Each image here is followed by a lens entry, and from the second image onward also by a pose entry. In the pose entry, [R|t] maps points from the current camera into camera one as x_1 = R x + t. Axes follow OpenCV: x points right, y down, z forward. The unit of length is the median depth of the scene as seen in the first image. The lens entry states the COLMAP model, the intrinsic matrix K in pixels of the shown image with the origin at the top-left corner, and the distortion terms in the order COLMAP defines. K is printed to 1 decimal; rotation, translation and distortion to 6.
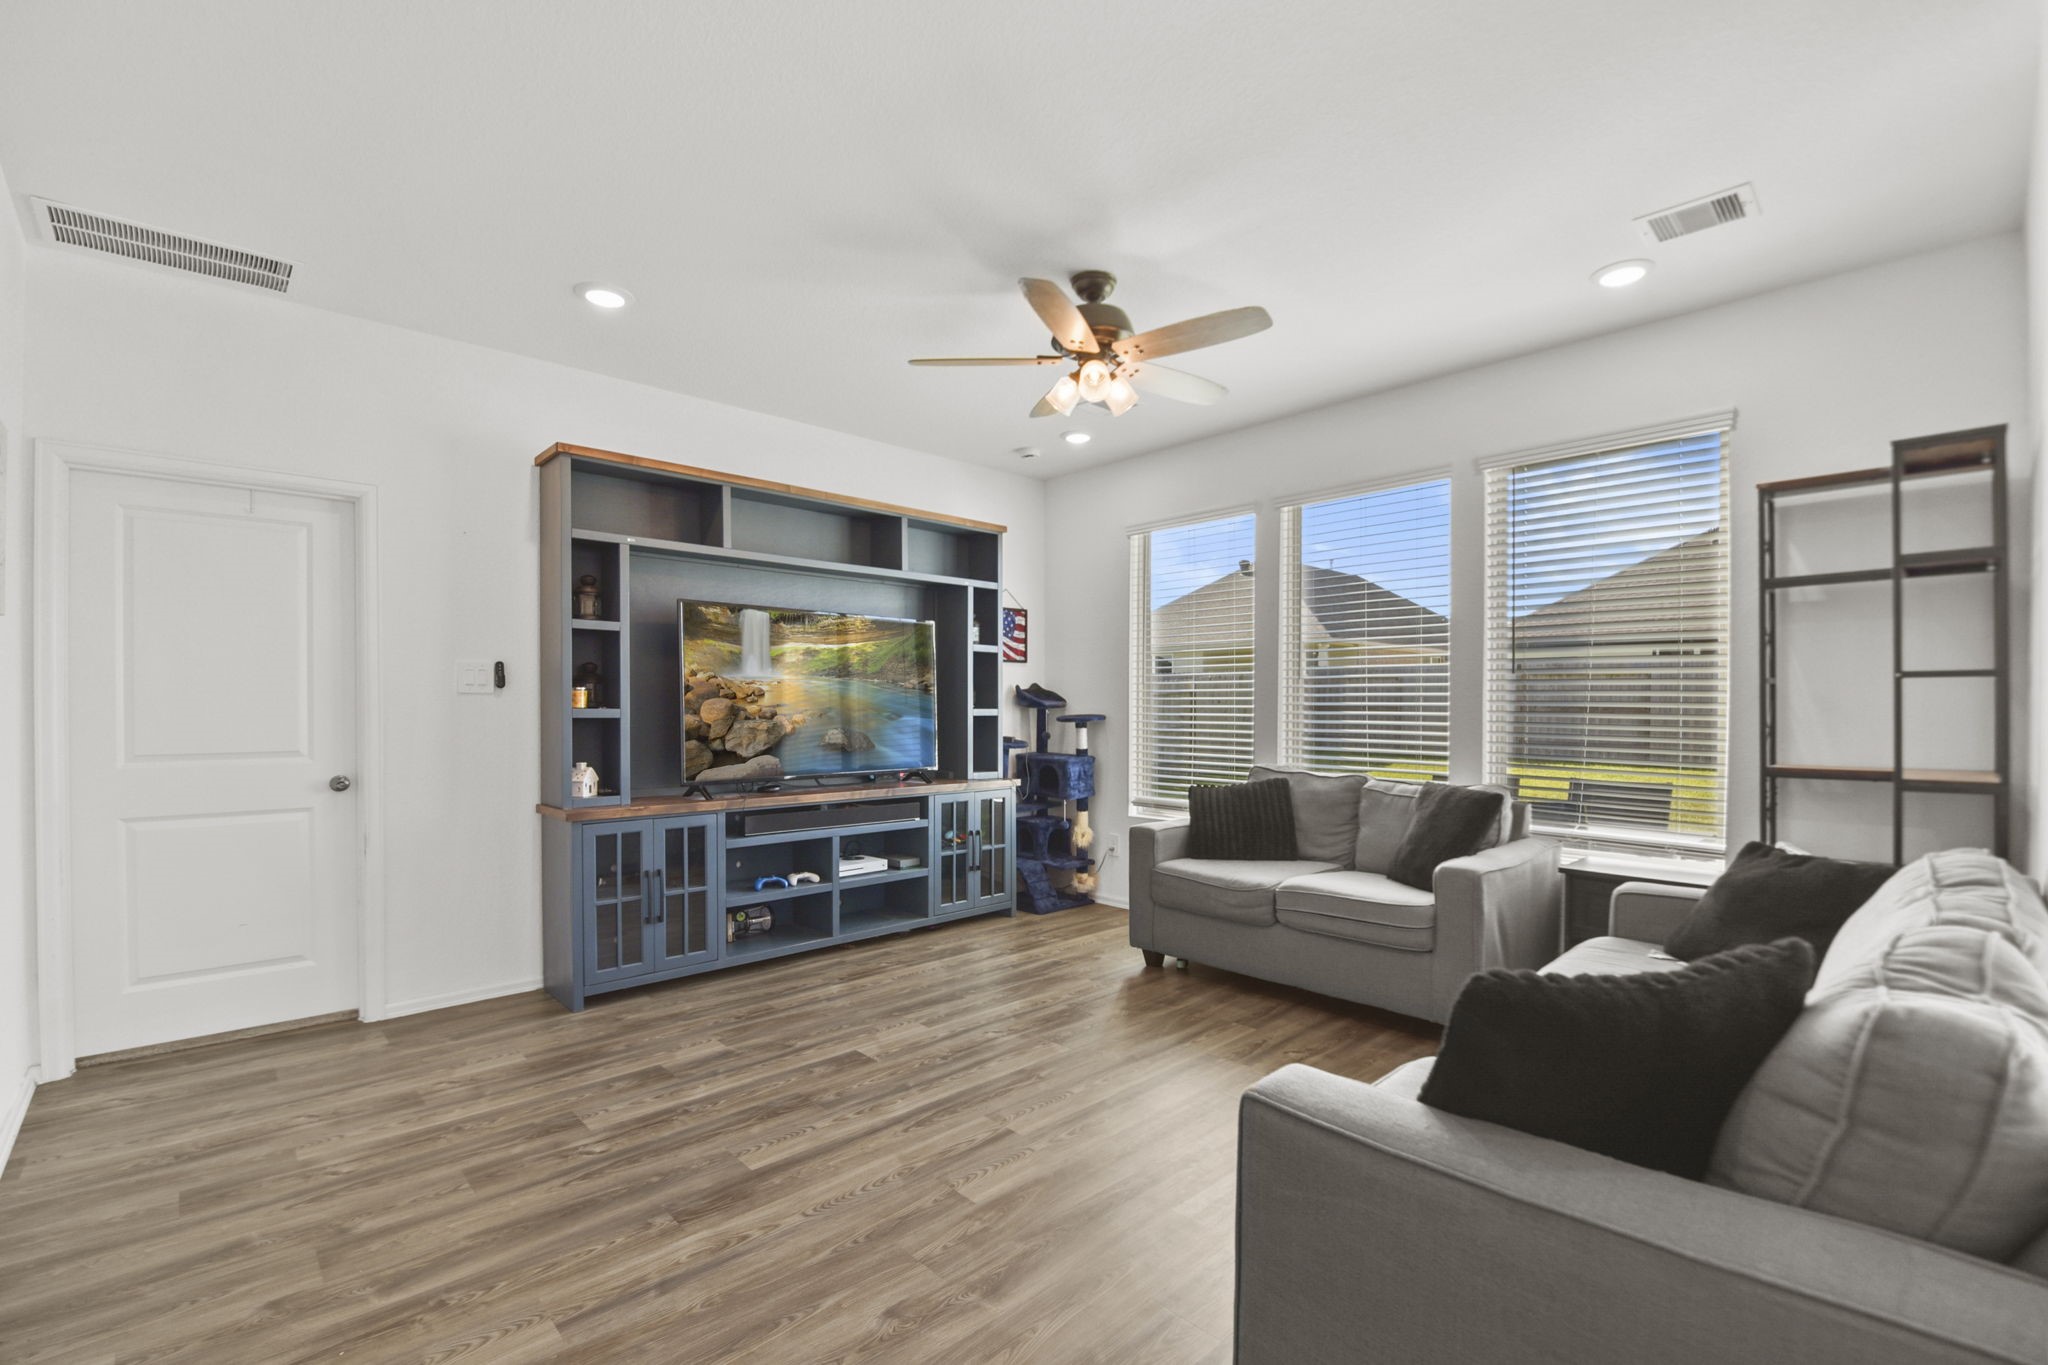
lens RADIAL K [[899.5, 0, 1040.1], [0, 899.5, 694.0], [0, 0, 1]] dist [0.000593, -0.000745]
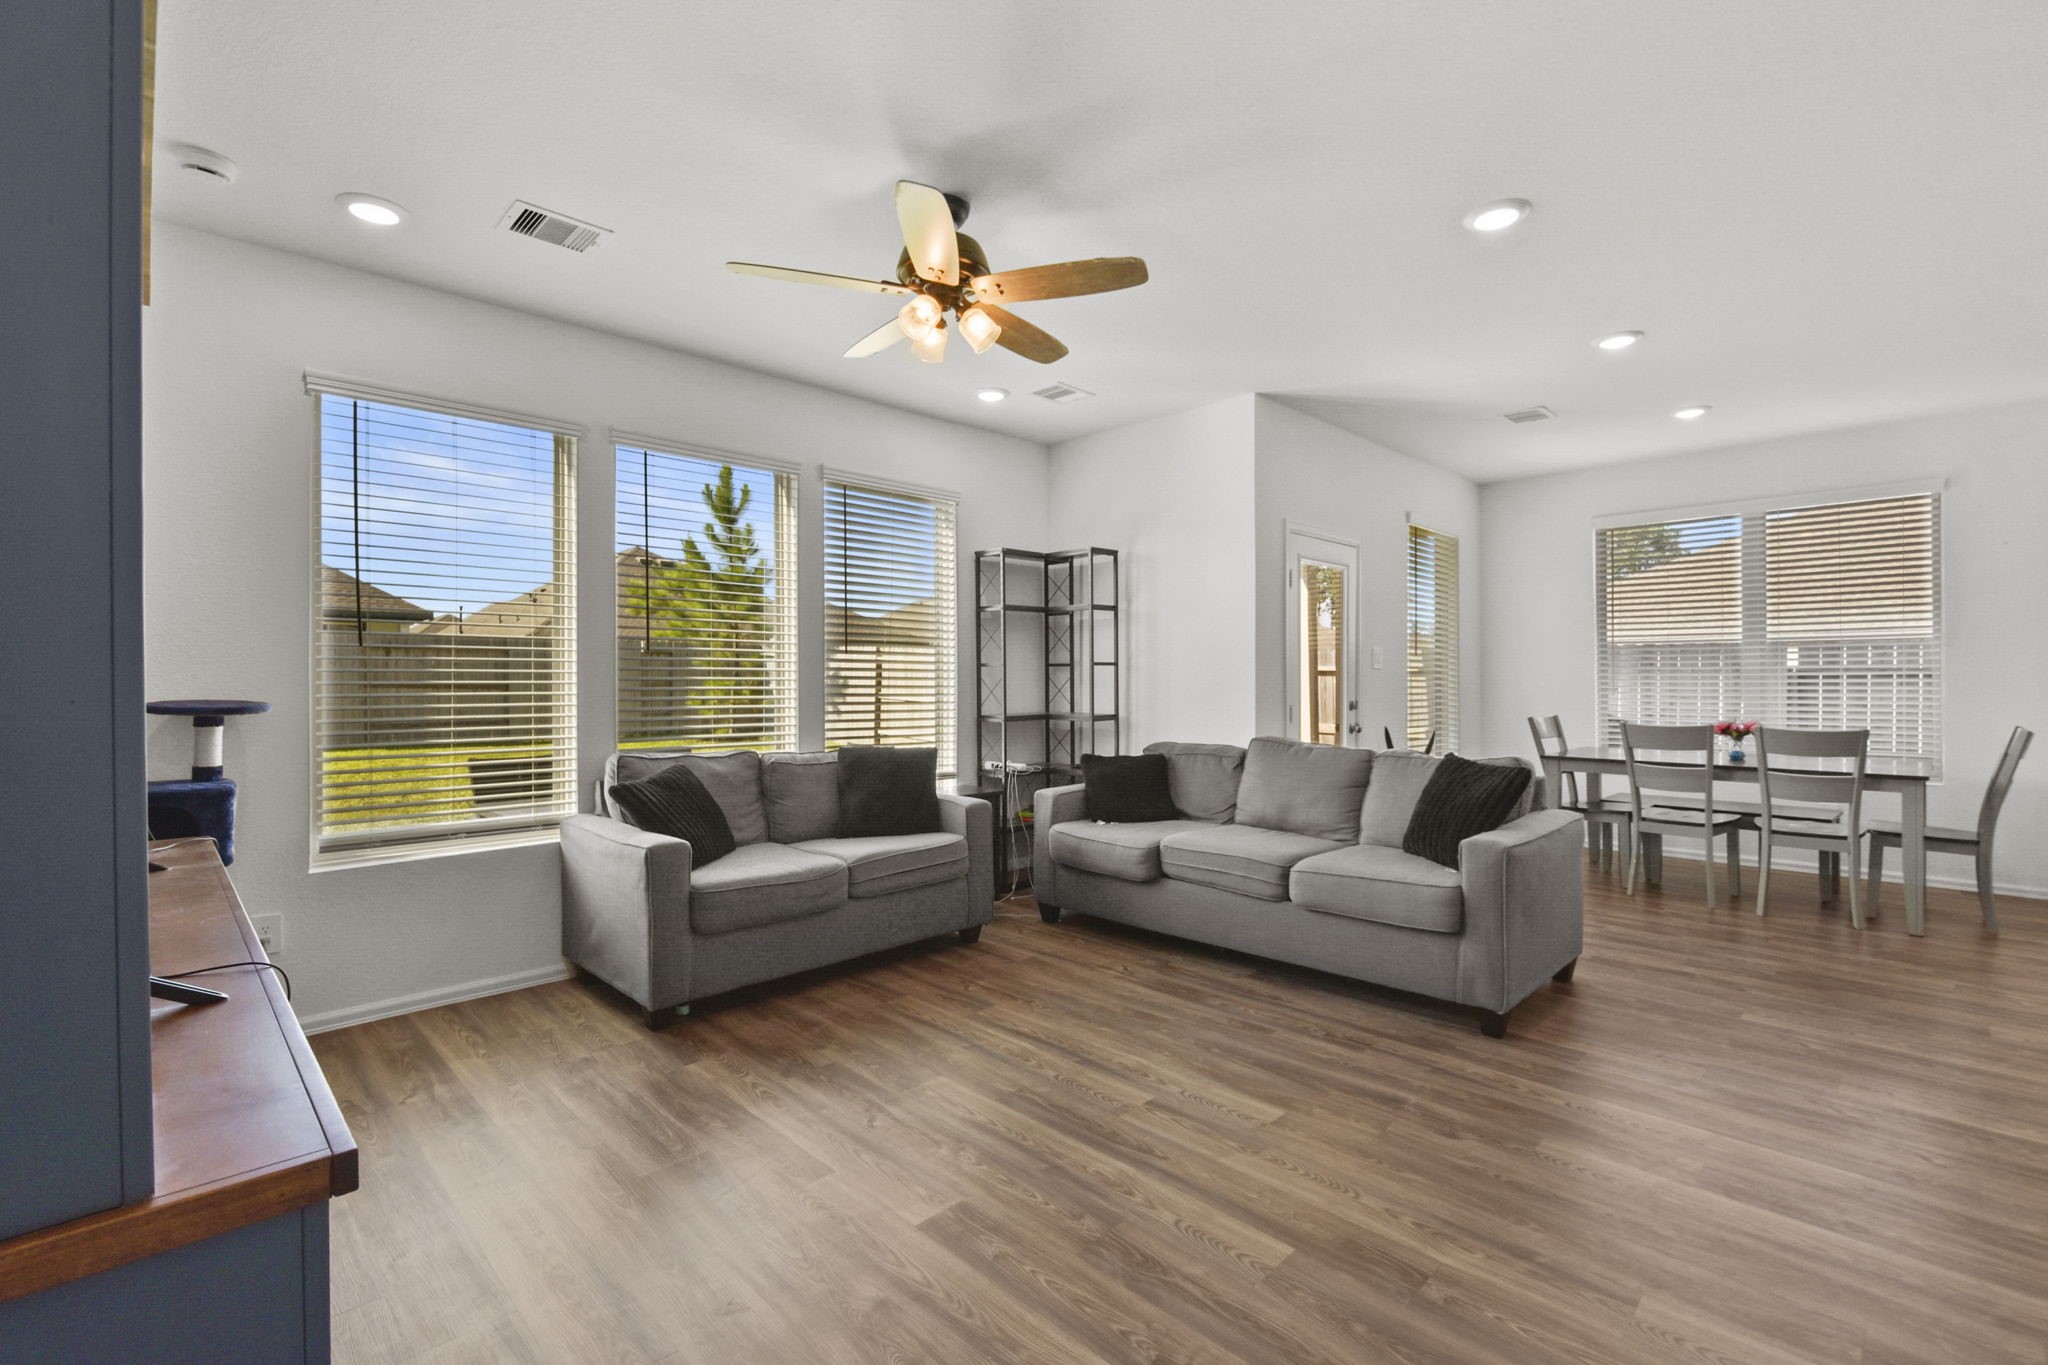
lens RADIAL K [[899.5, 0, 1033.8], [0, 899.5, 670.6], [0, 0, 1]] dist [0.000593, -0.000745]
pose [[-0.017488, 0.011398, 0.999782, -0.936259], [-0.005116, 0.999921, -0.011489, 0.015857], [-0.999834, -0.005316, -0.017429, 1.037002]]
